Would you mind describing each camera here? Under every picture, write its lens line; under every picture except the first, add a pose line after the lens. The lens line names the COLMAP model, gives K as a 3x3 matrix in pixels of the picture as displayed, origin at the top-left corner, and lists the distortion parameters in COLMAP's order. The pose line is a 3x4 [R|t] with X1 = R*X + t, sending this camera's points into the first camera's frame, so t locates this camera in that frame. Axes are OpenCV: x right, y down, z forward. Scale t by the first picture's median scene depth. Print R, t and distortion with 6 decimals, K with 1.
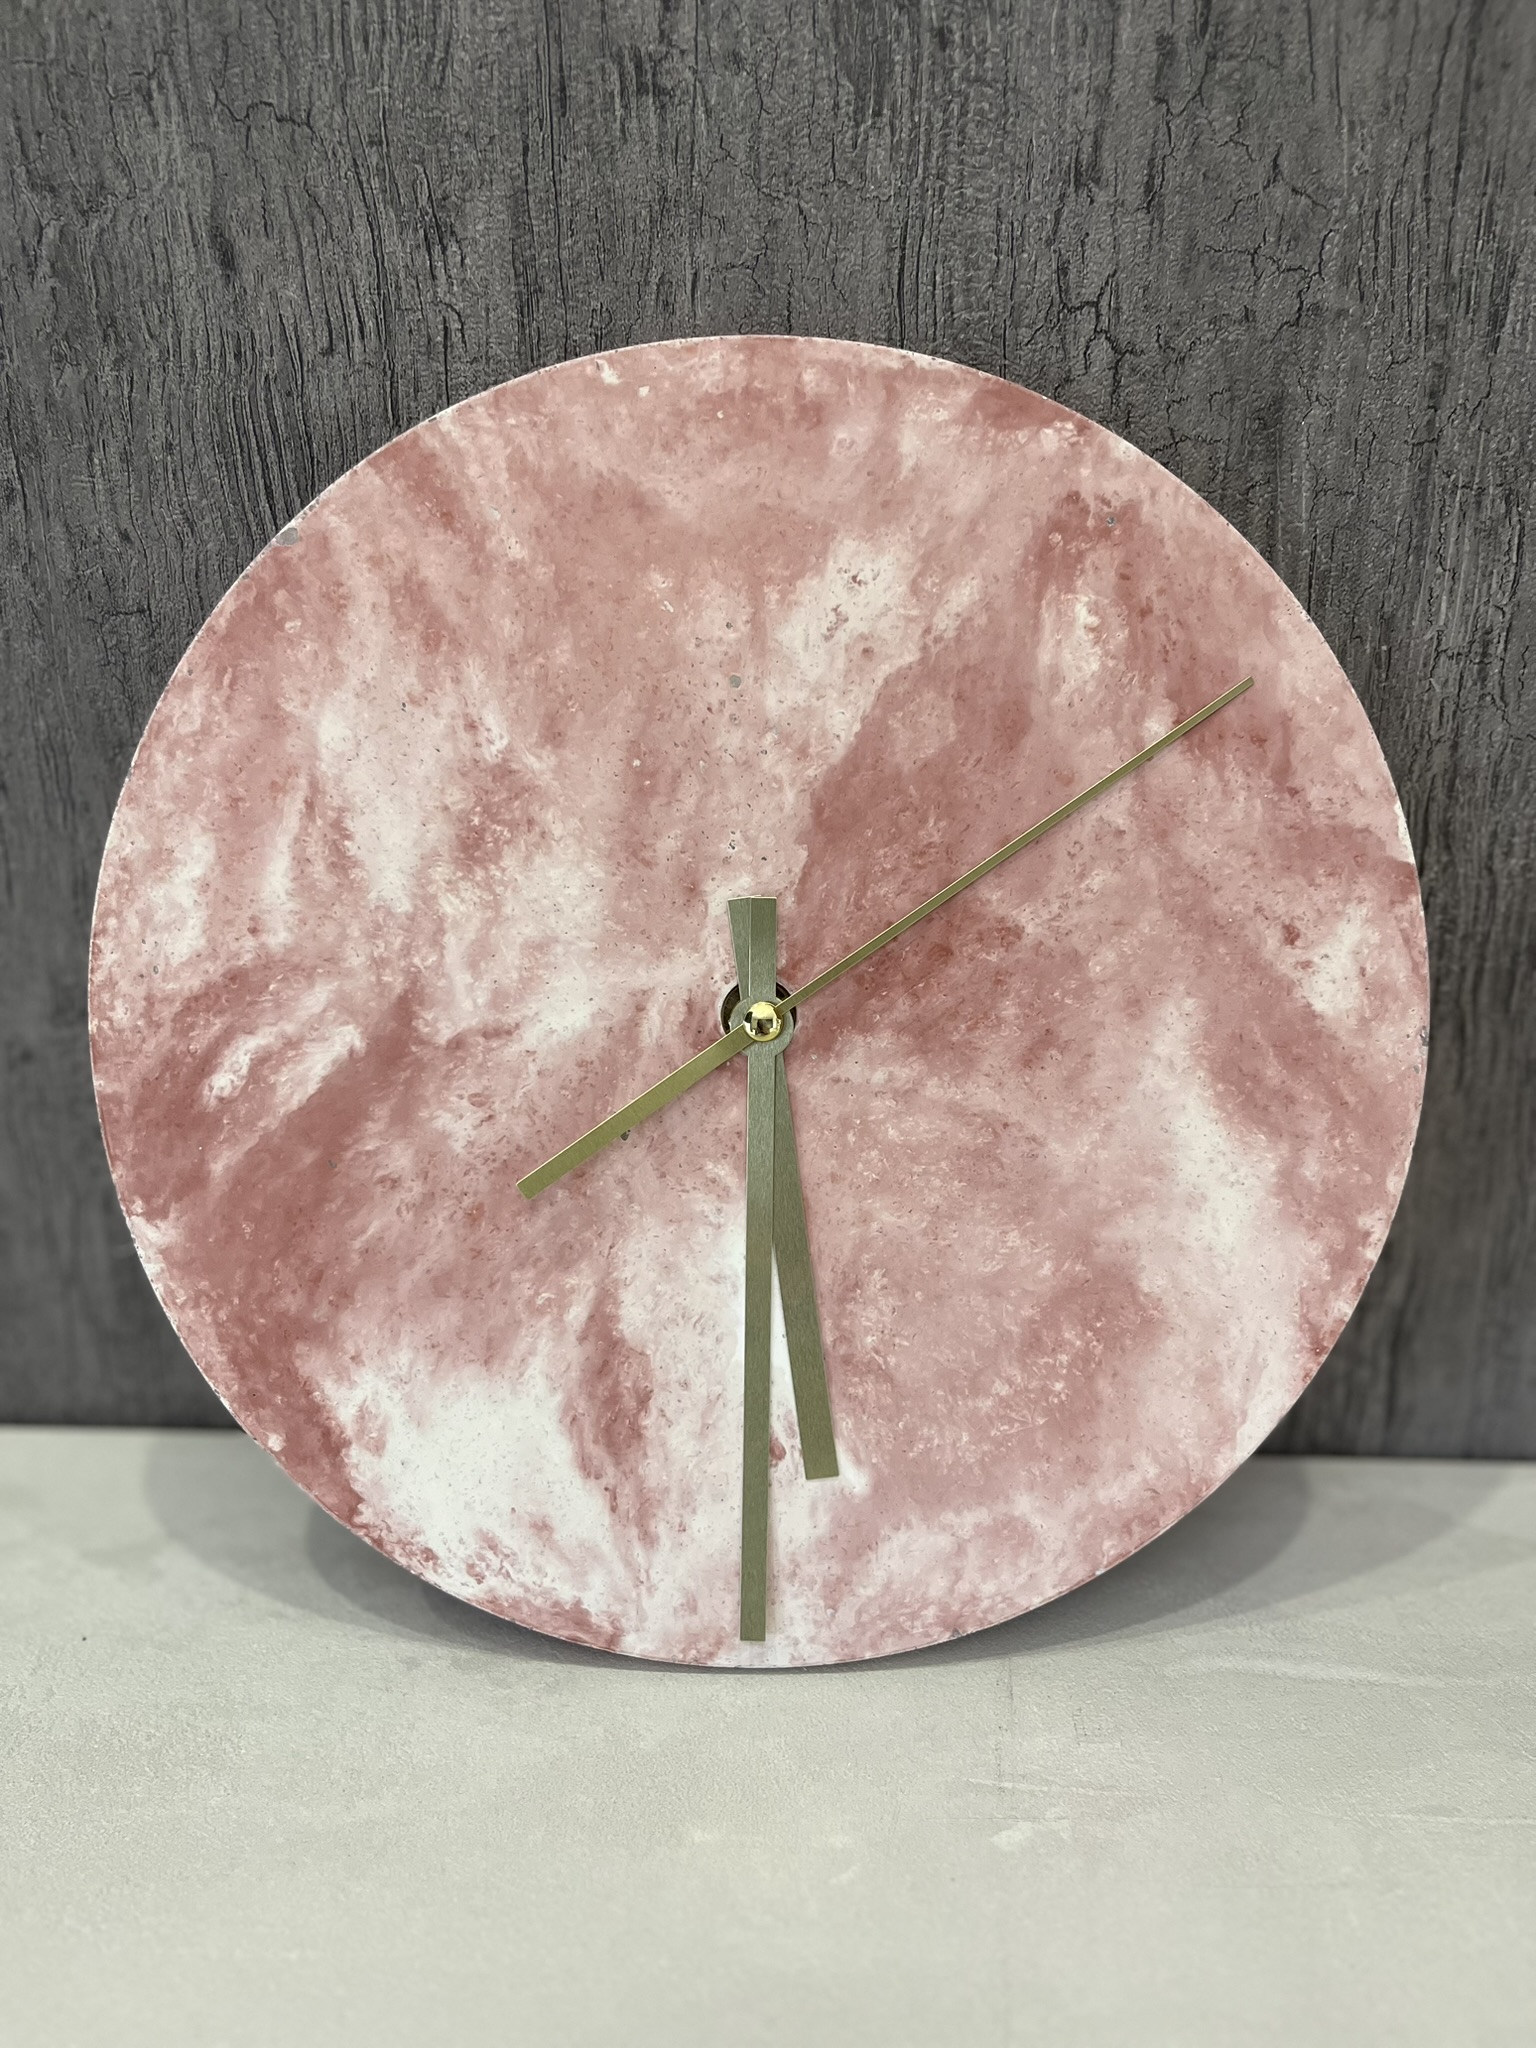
lens RADIAL K [[1587.2, 0, 771.5], [0, 1587.2, 1030.1], [0, 0, 1]] dist [0.008688, -0.043205]
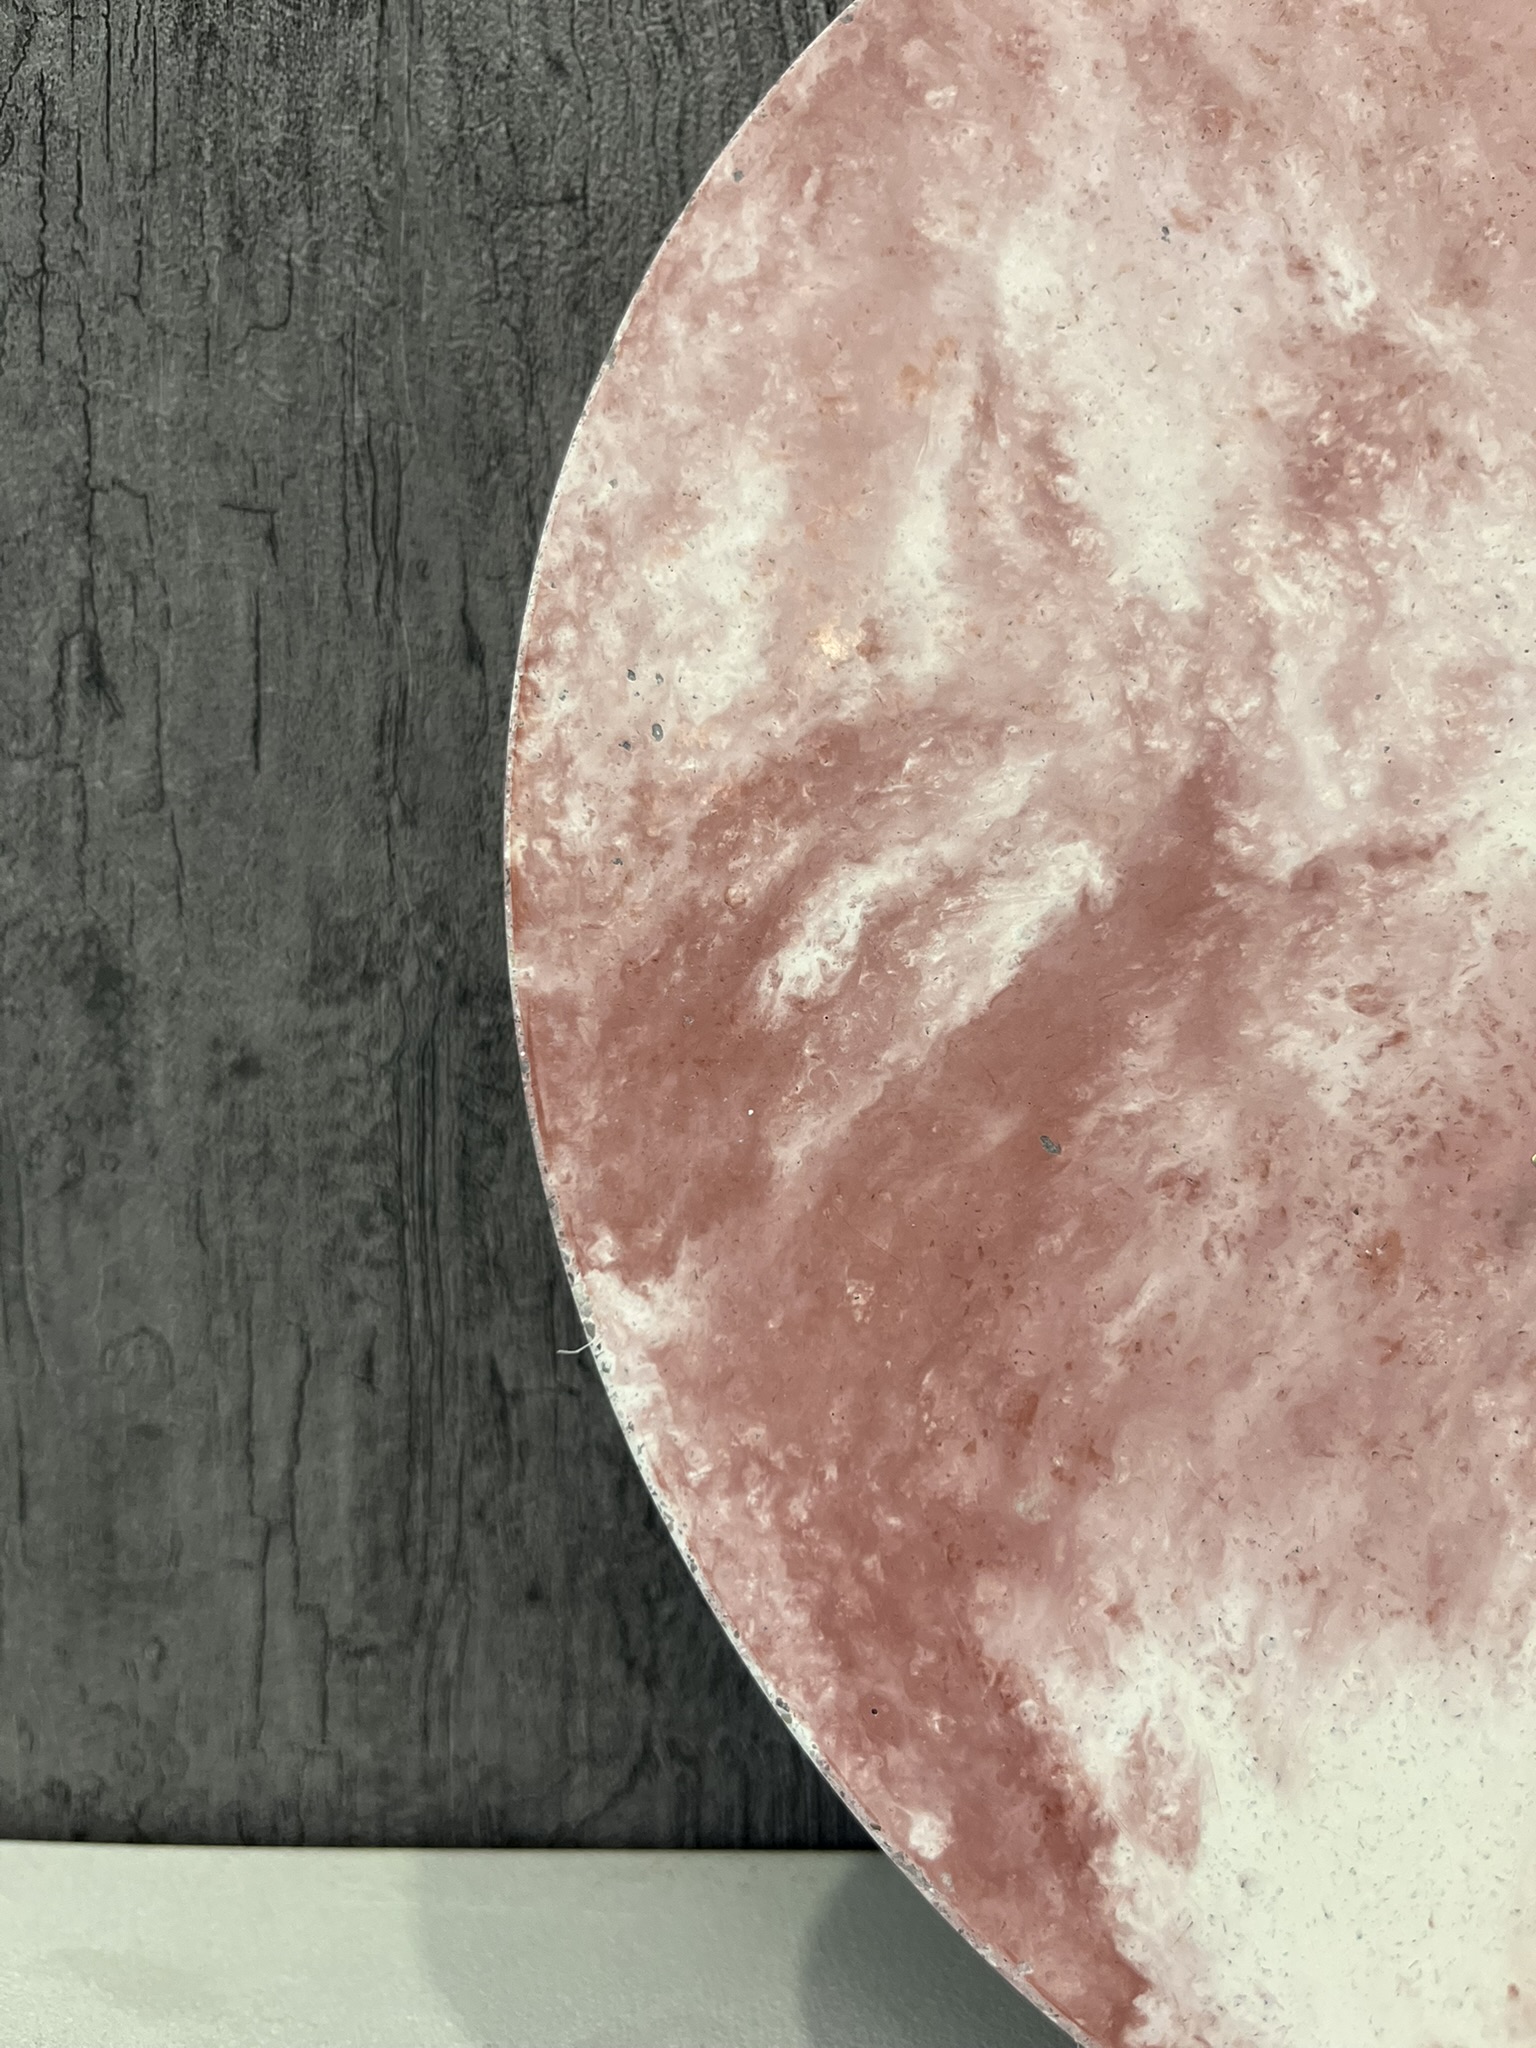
lens RADIAL K [[1639.5, 0, 770.3], [0, 1639.5, 1020.7], [0, 0, 1]] dist [0.015550, -0.091564]
pose [[0.999743, -0.007421, 0.021426, -0.364649], [0.012409, 0.969922, -0.243098, 0.160968], [-0.018977, 0.243302, 0.969765, 0.552442]]
